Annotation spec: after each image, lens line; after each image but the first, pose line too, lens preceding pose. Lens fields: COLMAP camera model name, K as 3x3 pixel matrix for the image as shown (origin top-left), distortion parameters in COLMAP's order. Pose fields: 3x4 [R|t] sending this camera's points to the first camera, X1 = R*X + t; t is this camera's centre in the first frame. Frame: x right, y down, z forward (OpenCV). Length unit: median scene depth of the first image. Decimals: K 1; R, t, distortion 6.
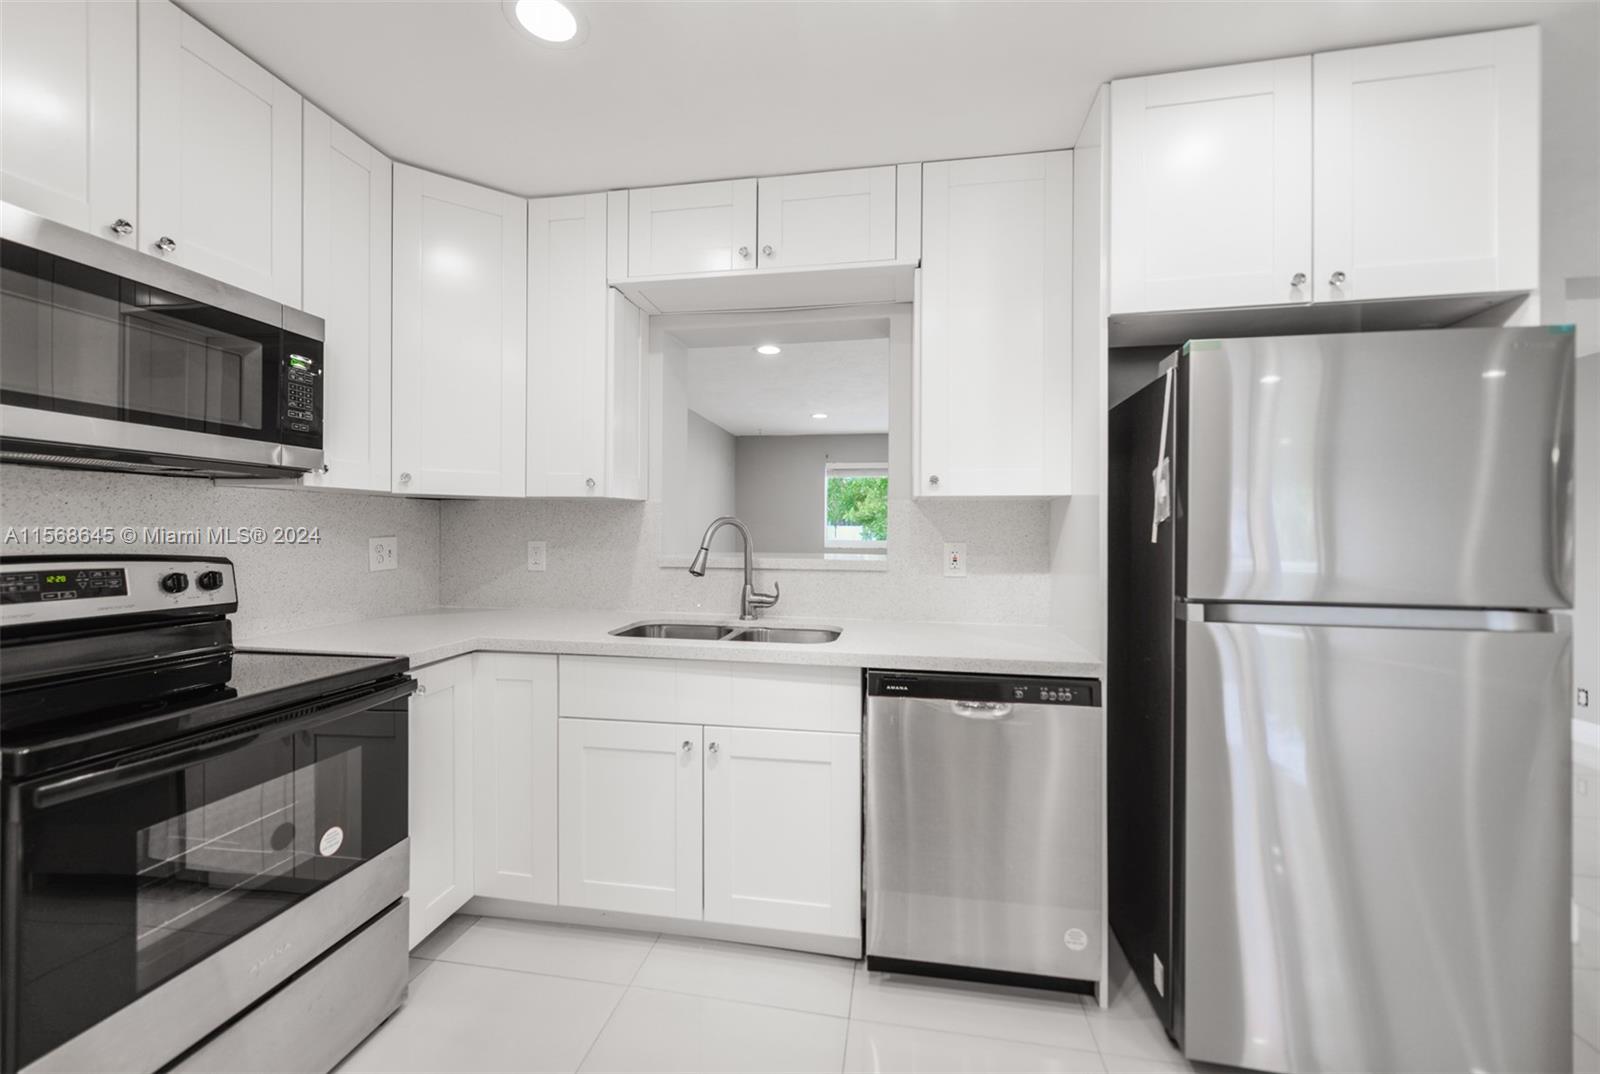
lens RADIAL K [[631.2, 0, 797.5], [0, 631.2, 526.8], [0, 0, 1]] dist [-0.013130, -0.000184]
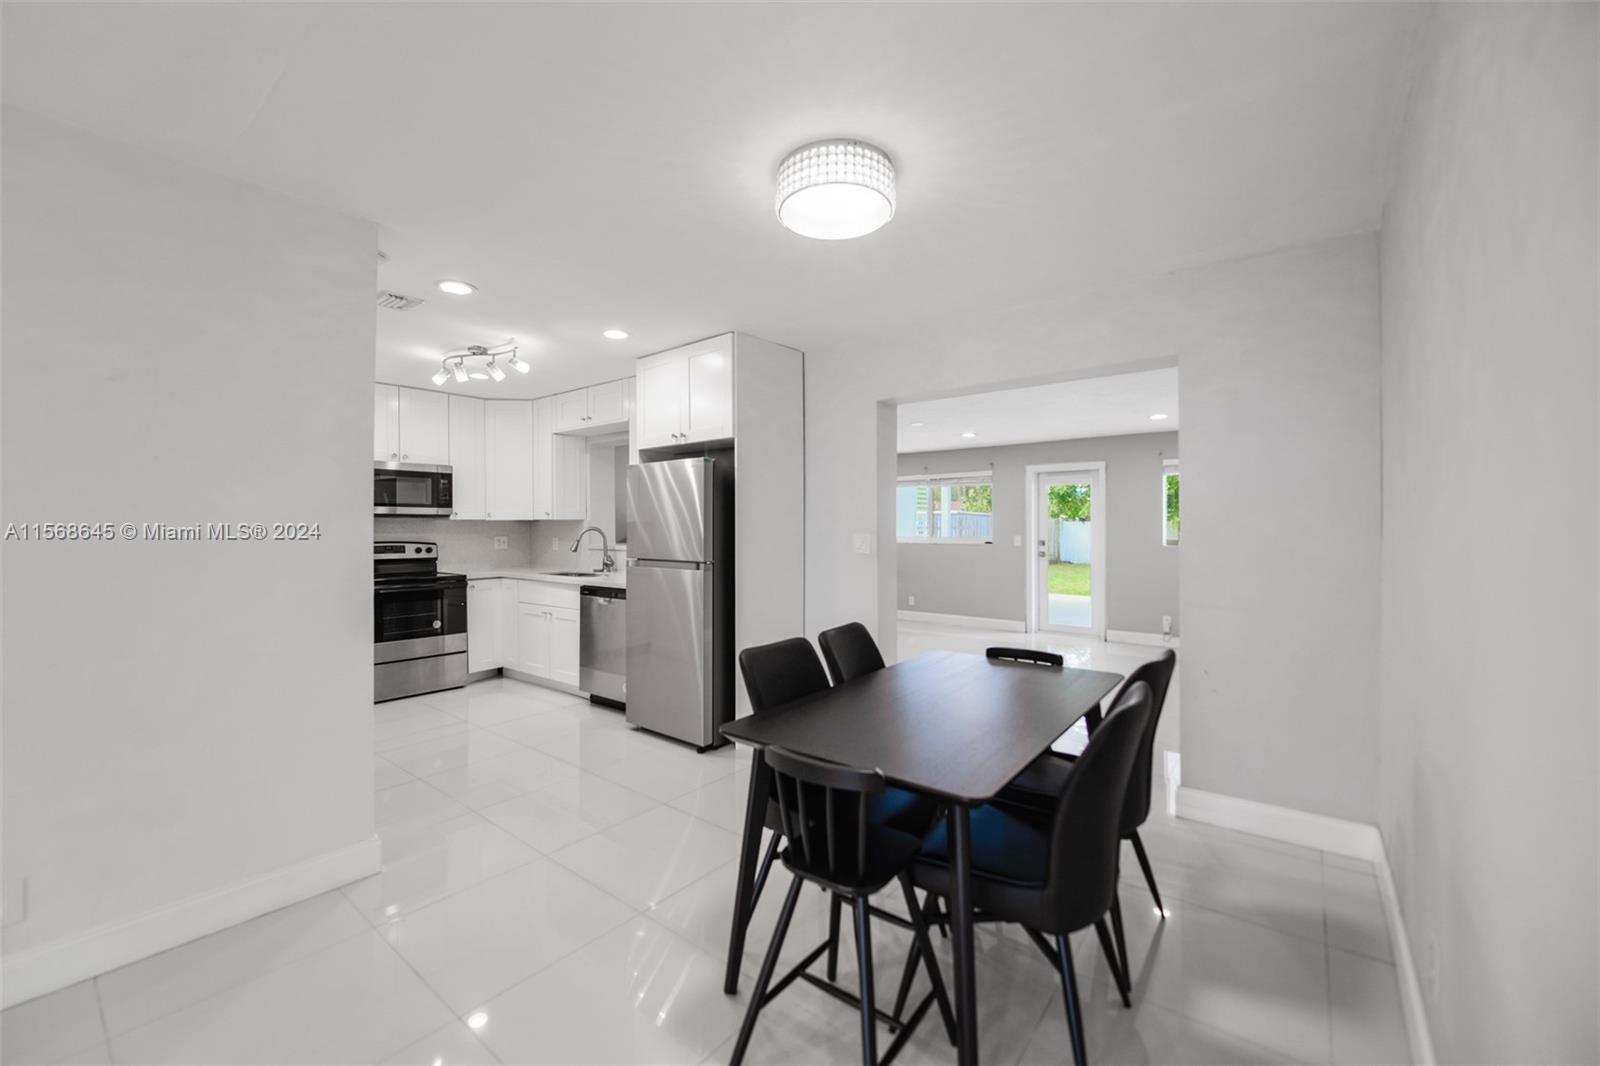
lens RADIAL K [[631.2, 0, 798.8], [0, 631.2, 531.9], [0, 0, 1]] dist [-0.013130, -0.000184]
pose [[0.877380, -0.008501, -0.479721, 2.371968], [0.008264, 0.999962, -0.002607, 0.017793], [0.479725, -0.001677, 0.877417, -0.963441]]
